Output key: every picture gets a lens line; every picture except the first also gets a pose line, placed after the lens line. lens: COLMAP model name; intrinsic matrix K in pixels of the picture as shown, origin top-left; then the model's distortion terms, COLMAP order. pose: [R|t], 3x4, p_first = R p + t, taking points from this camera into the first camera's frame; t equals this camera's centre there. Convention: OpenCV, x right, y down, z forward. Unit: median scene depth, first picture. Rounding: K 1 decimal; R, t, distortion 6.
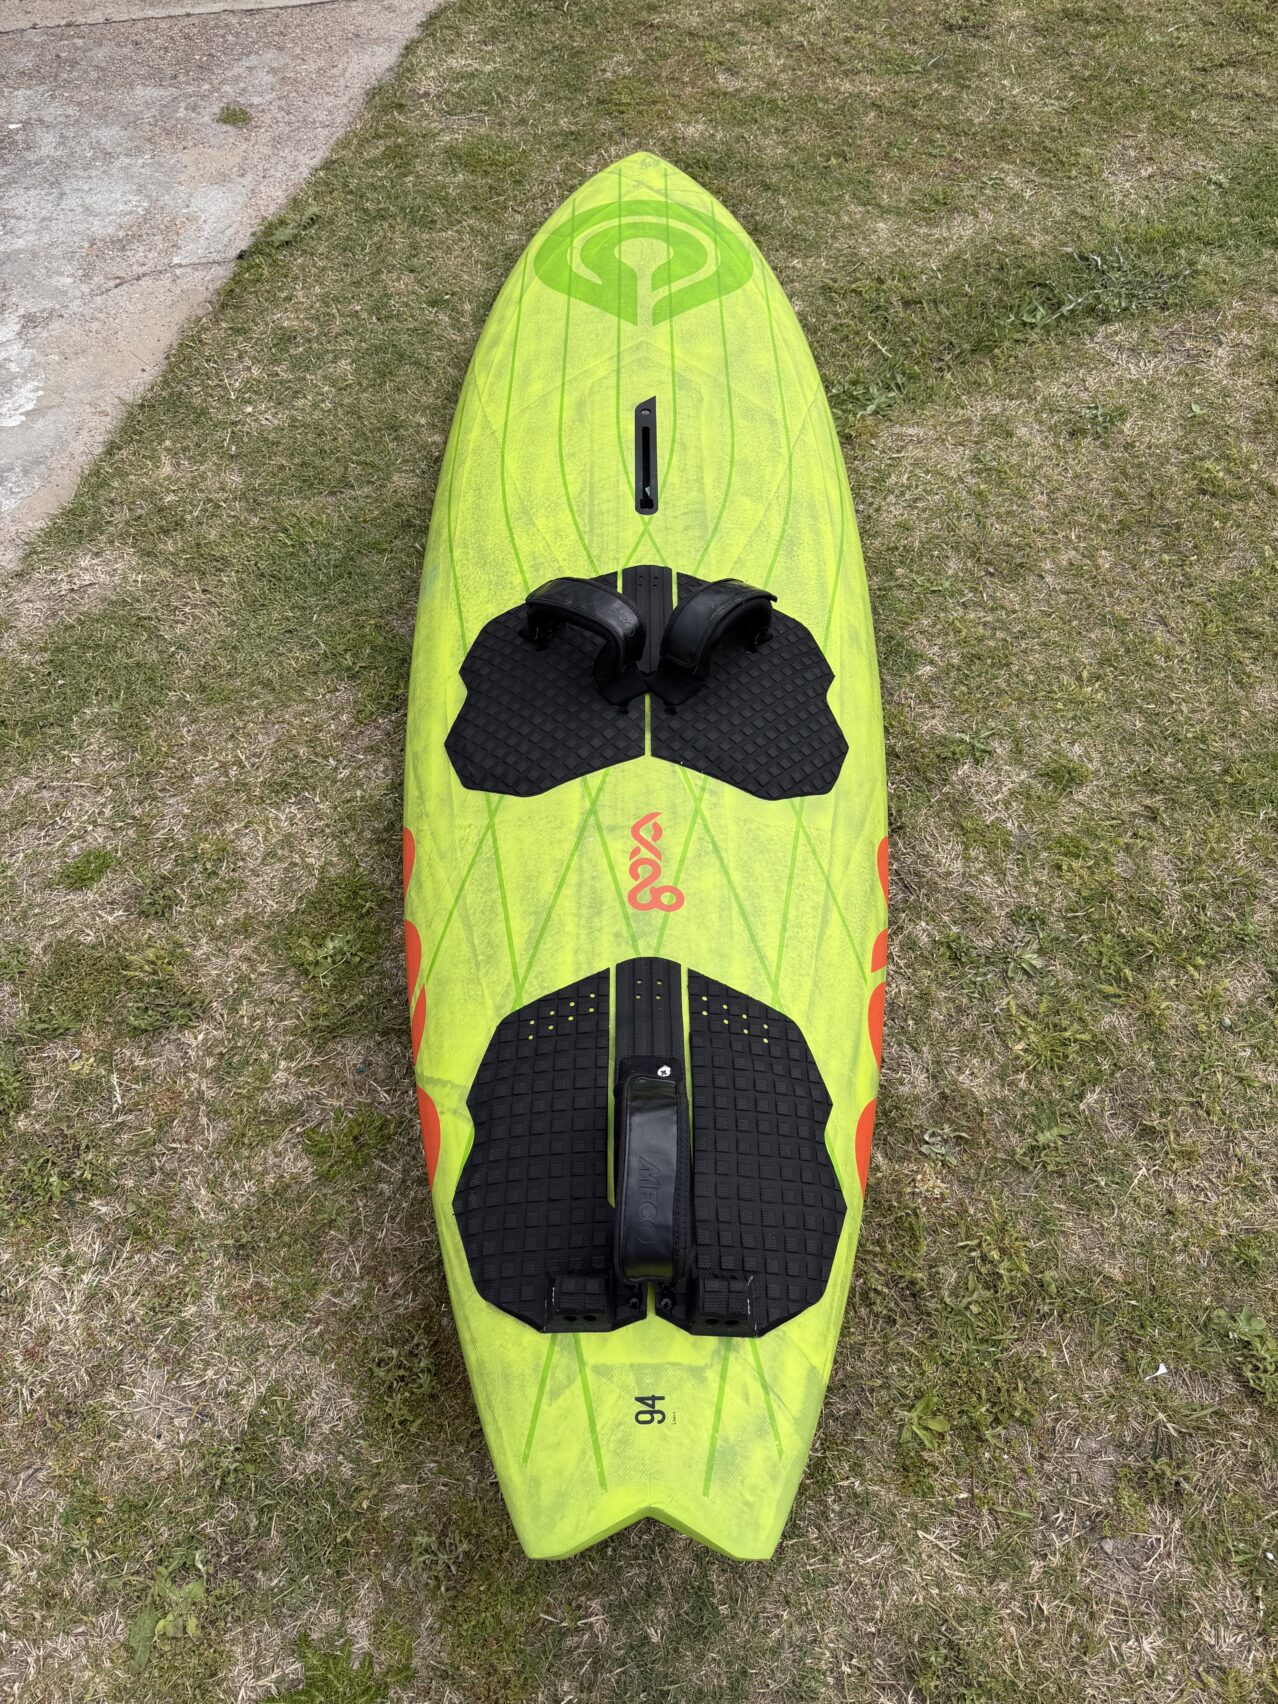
lens RADIAL K [[1257.2, 0, 636.7], [0, 1257.2, 839.2], [0, 0, 1]] dist [0.005742, -0.021655]
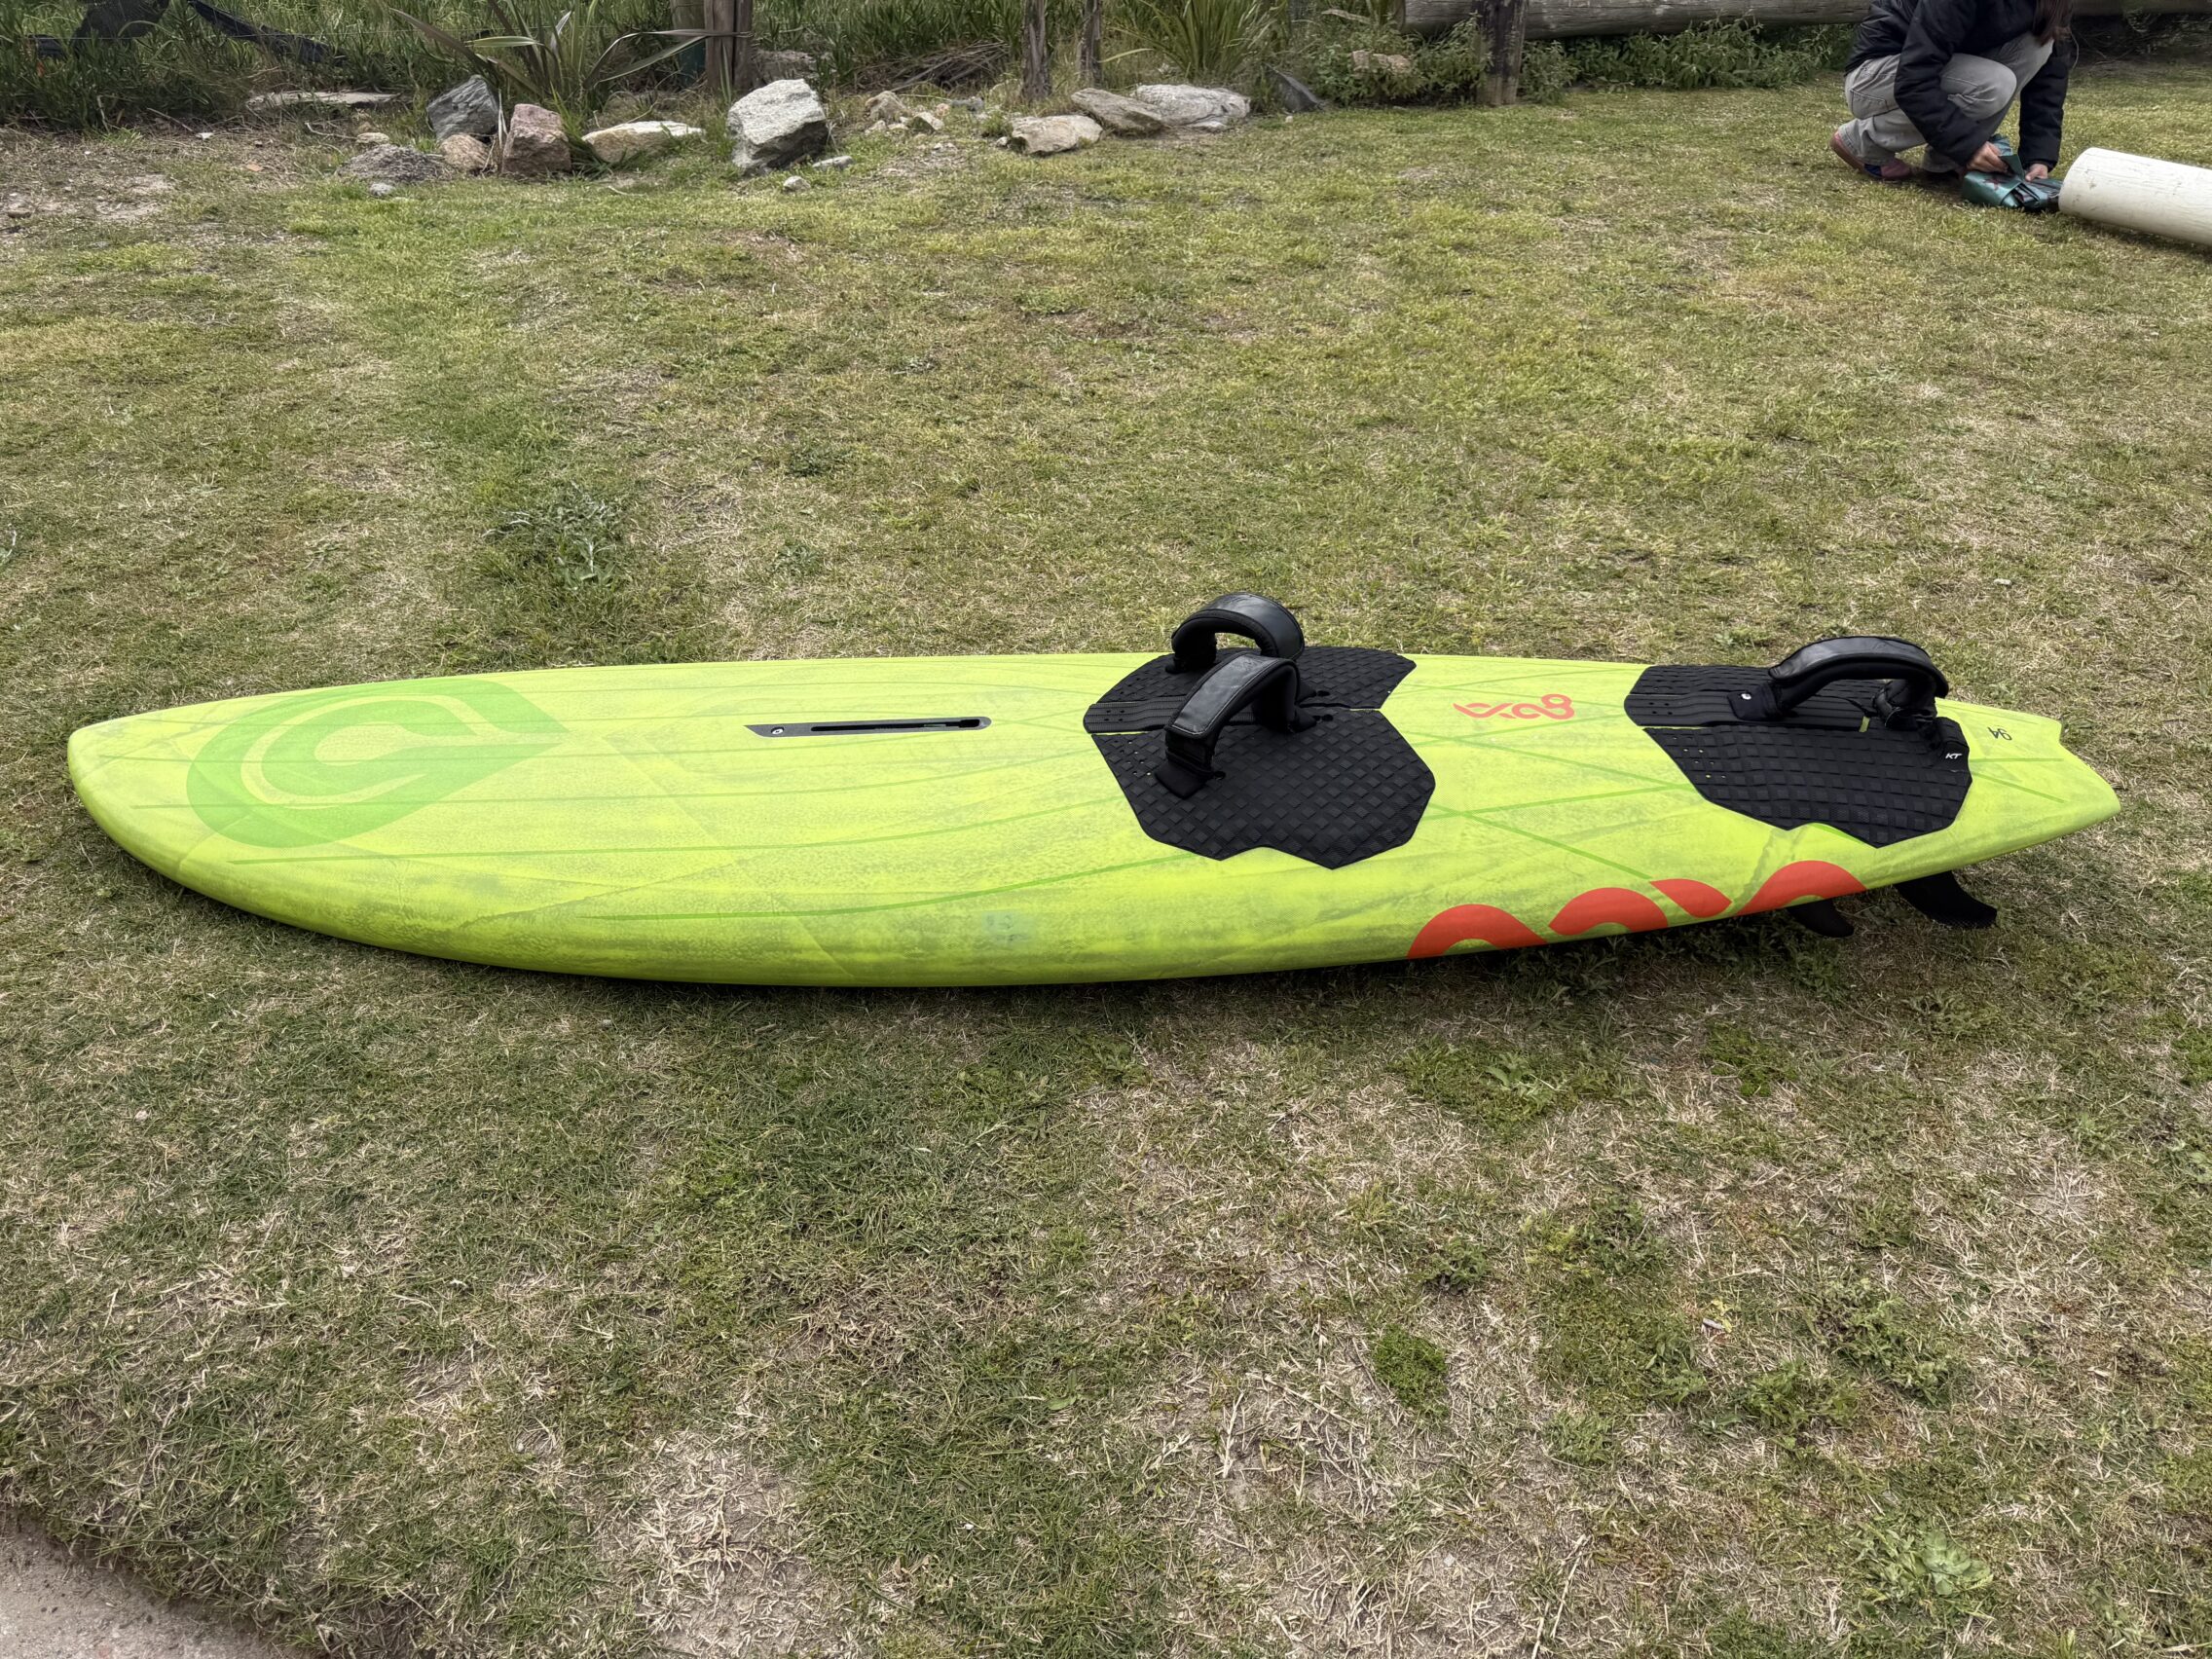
lens RADIAL K [[1632.0, 0, 1110.7], [0, 1632.0, 836.4], [0, 0, 1]] dist [0.005742, -0.021655]
pose [[0.064998, -0.567767, 0.820619, -1.079964], [0.811467, 0.508688, 0.287676, -0.538356], [-0.580772, 0.647207, 0.493788, 0.521748]]
